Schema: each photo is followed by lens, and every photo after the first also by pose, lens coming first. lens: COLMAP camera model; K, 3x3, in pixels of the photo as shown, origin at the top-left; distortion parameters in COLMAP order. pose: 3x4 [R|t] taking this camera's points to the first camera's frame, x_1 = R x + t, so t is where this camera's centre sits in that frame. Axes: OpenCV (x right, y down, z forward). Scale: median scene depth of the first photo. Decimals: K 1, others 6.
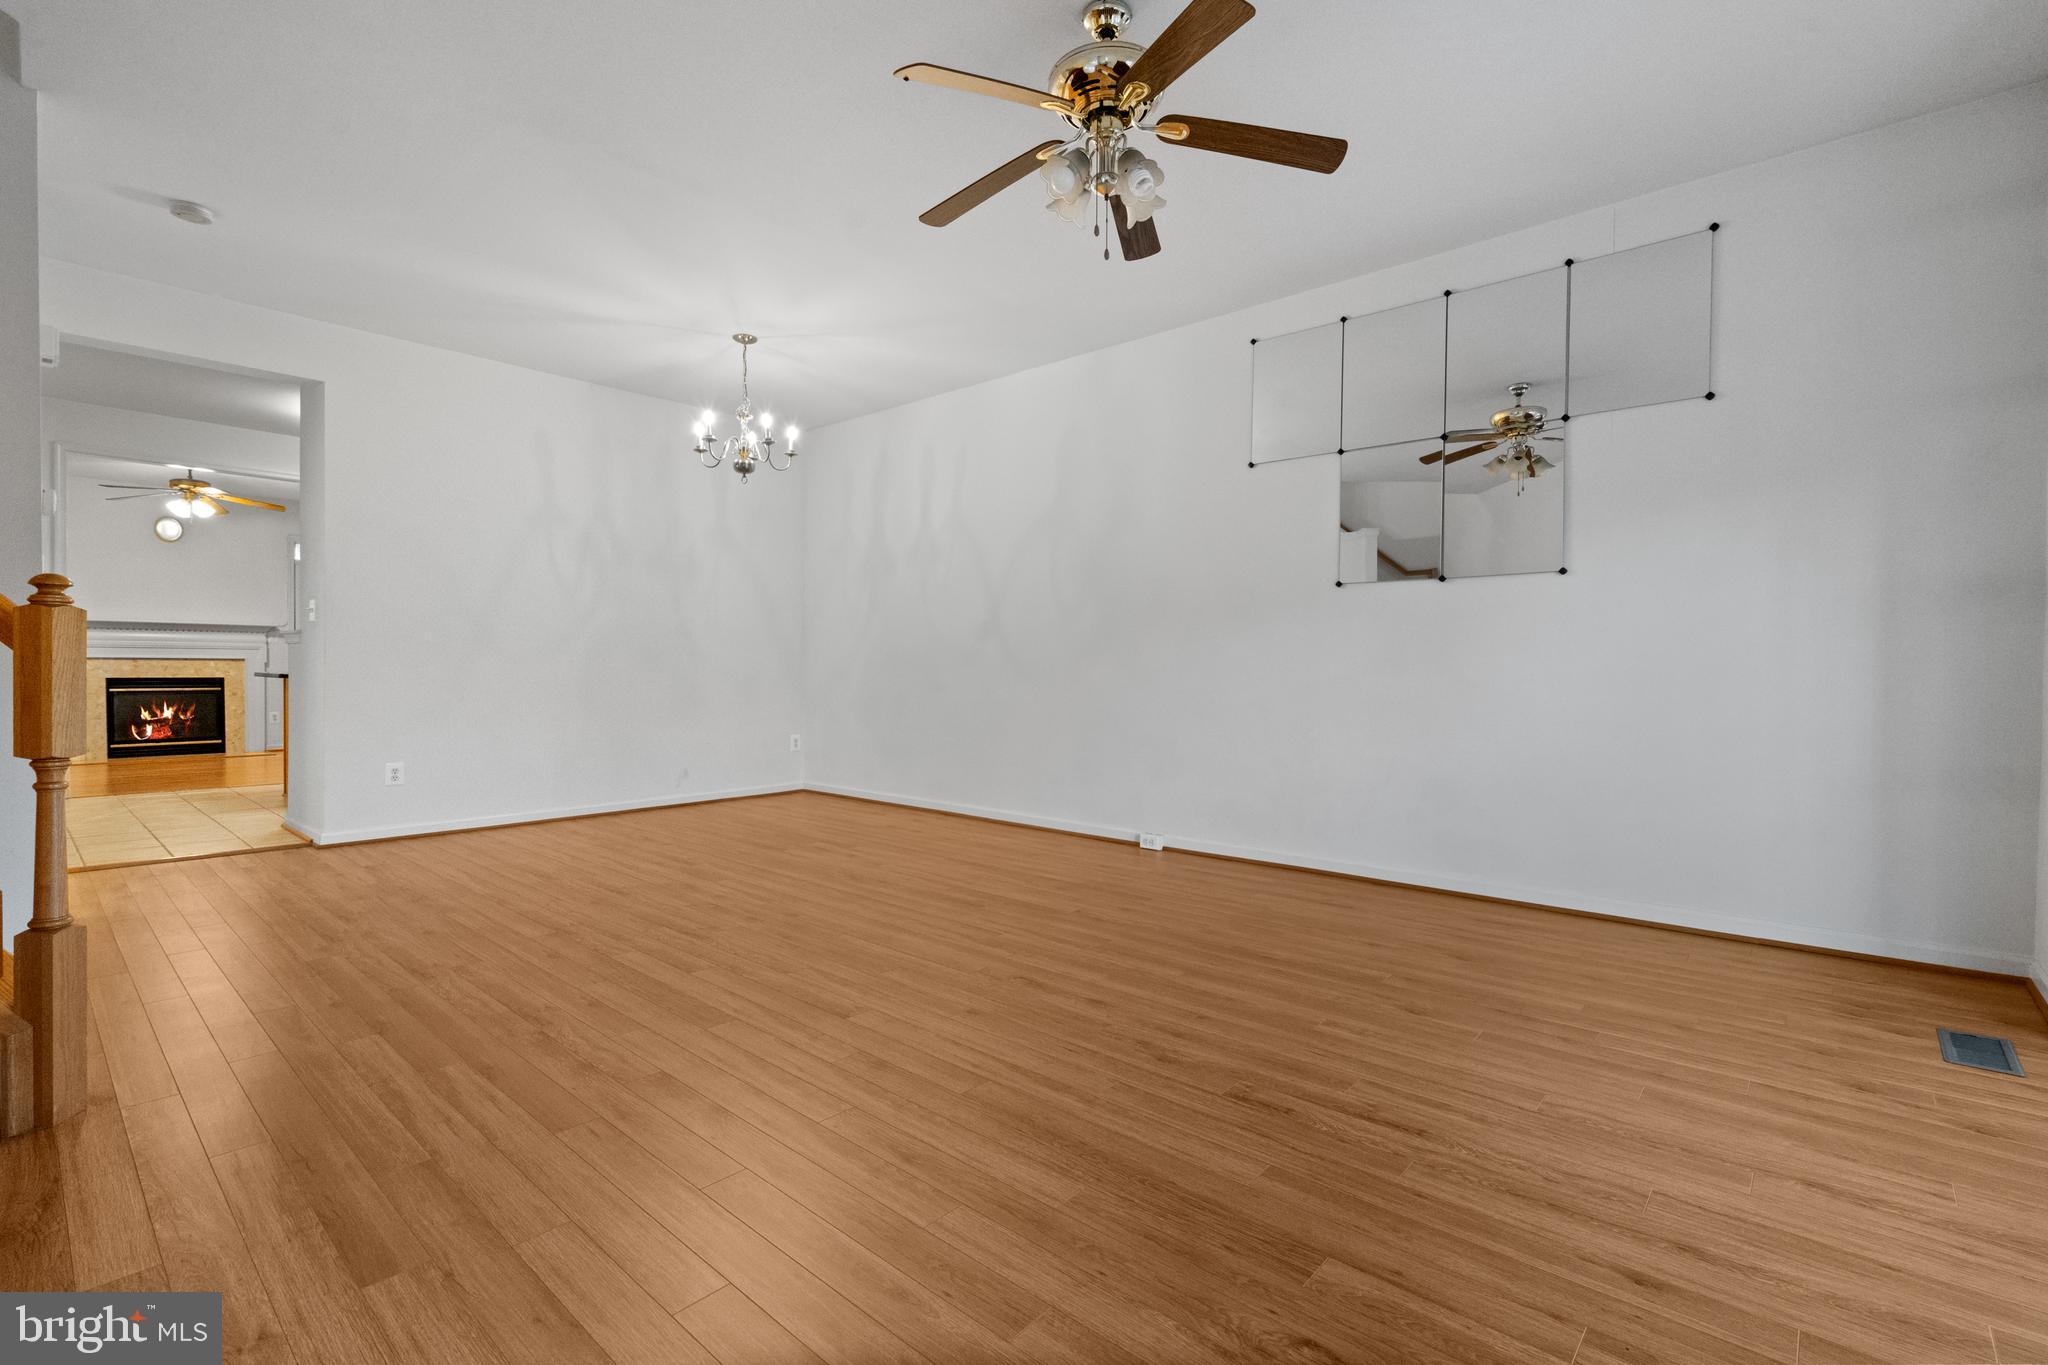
lens RADIAL K [[937.9, 0, 1020.5], [0, 937.9, 690.6], [0, 0, 1]] dist [-0.000696, 0.000642]
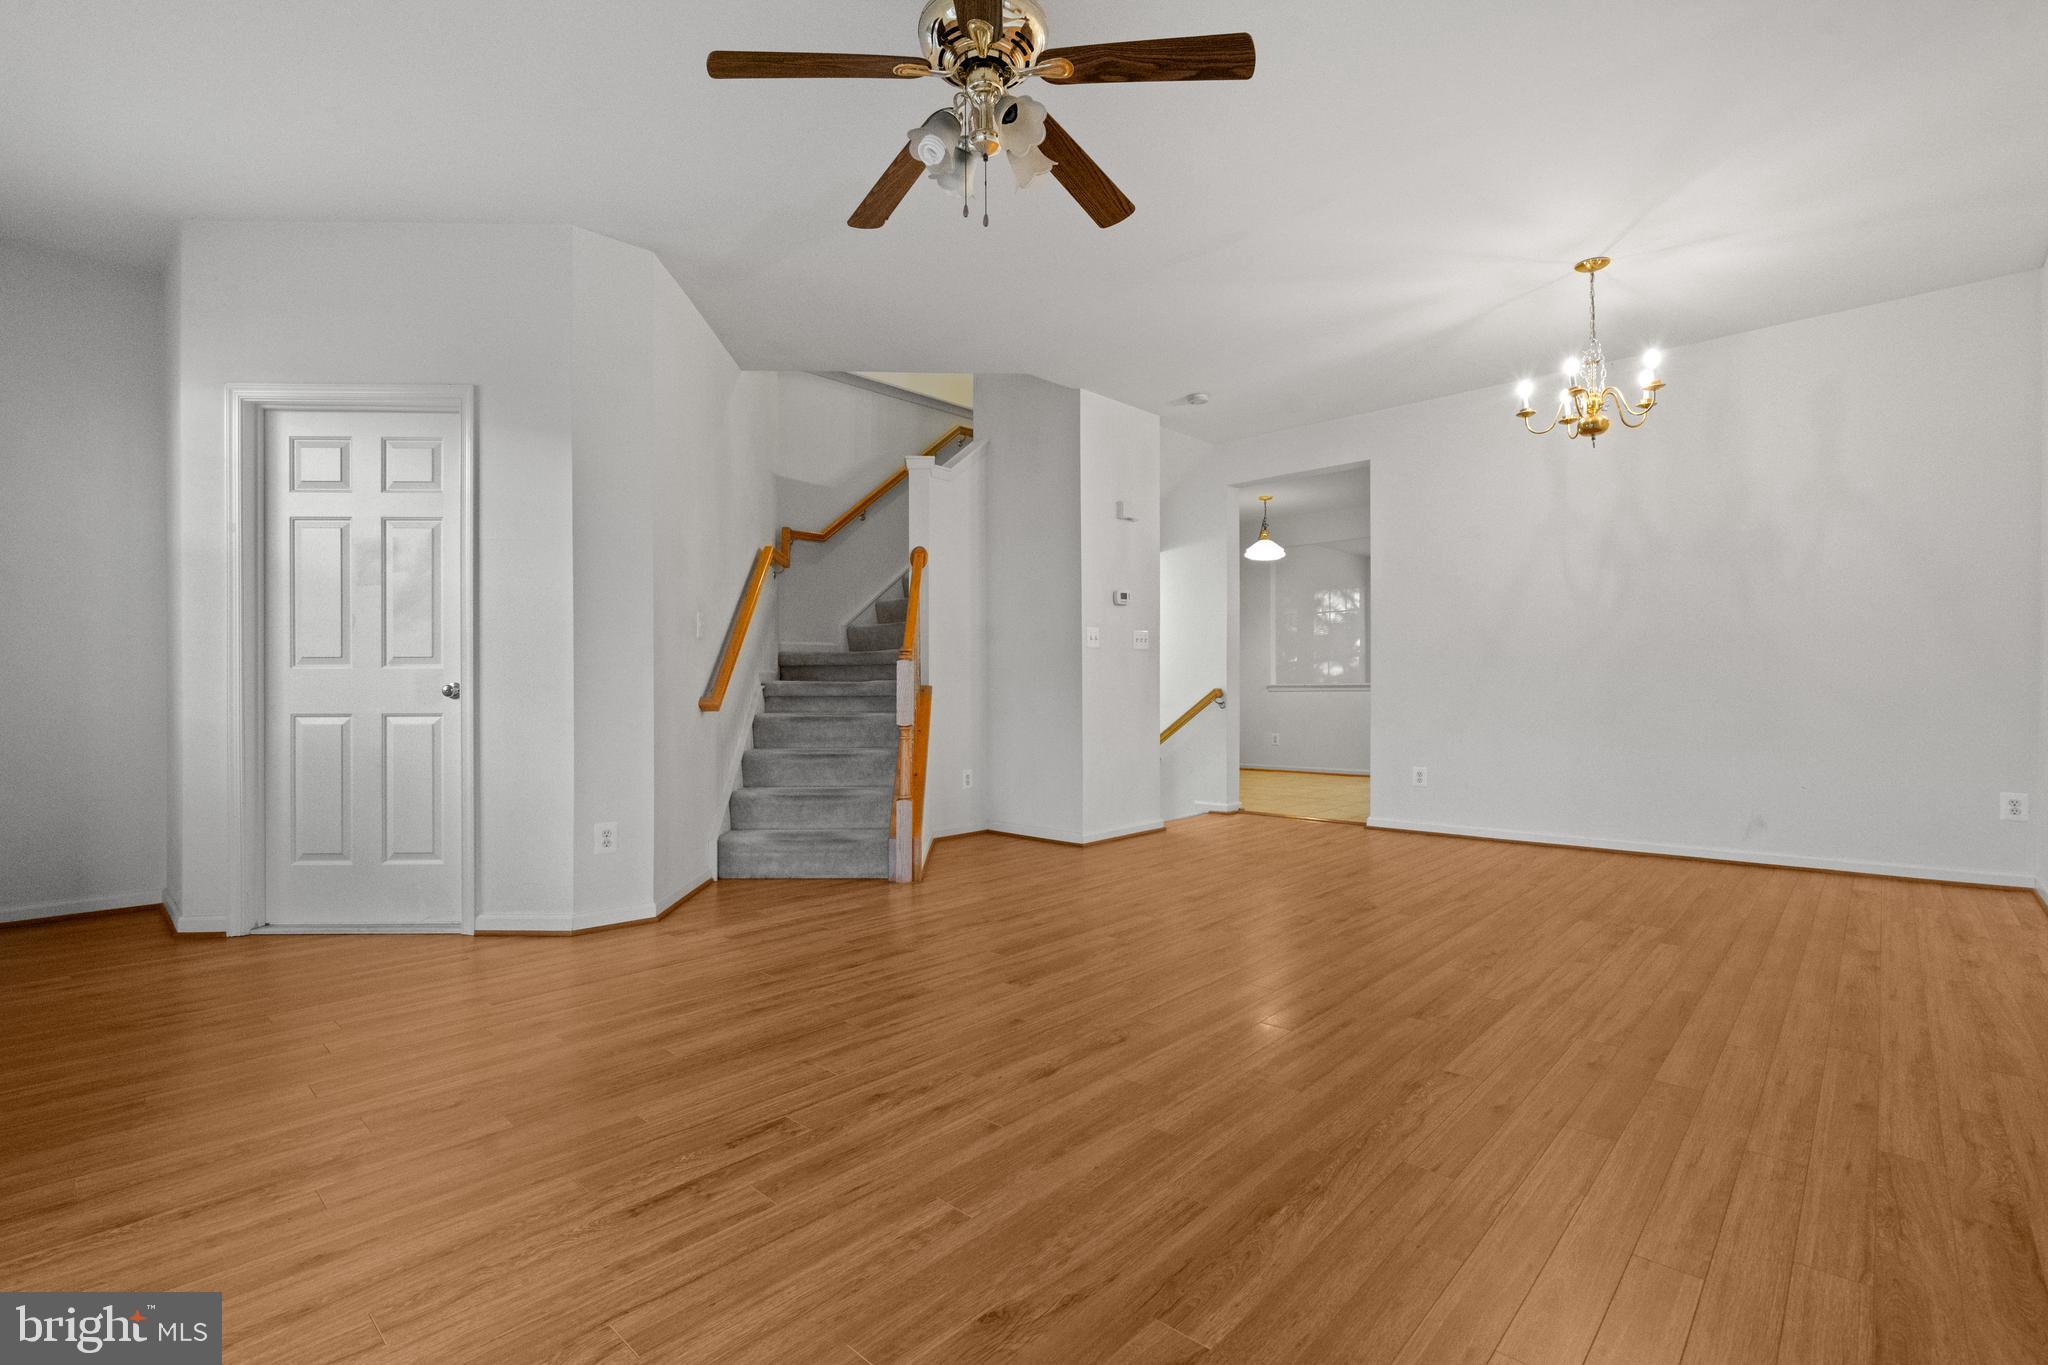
lens RADIAL K [[937.9, 0, 1020.5], [0, 937.9, 690.6], [0, 0, 1]] dist [-0.000696, 0.000642]
pose [[-0.047009, -0.003001, -0.998890, 0.930978], [-0.018198, 0.999832, -0.002147, -0.011141], [0.998729, 0.018077, -0.047056, 1.013128]]
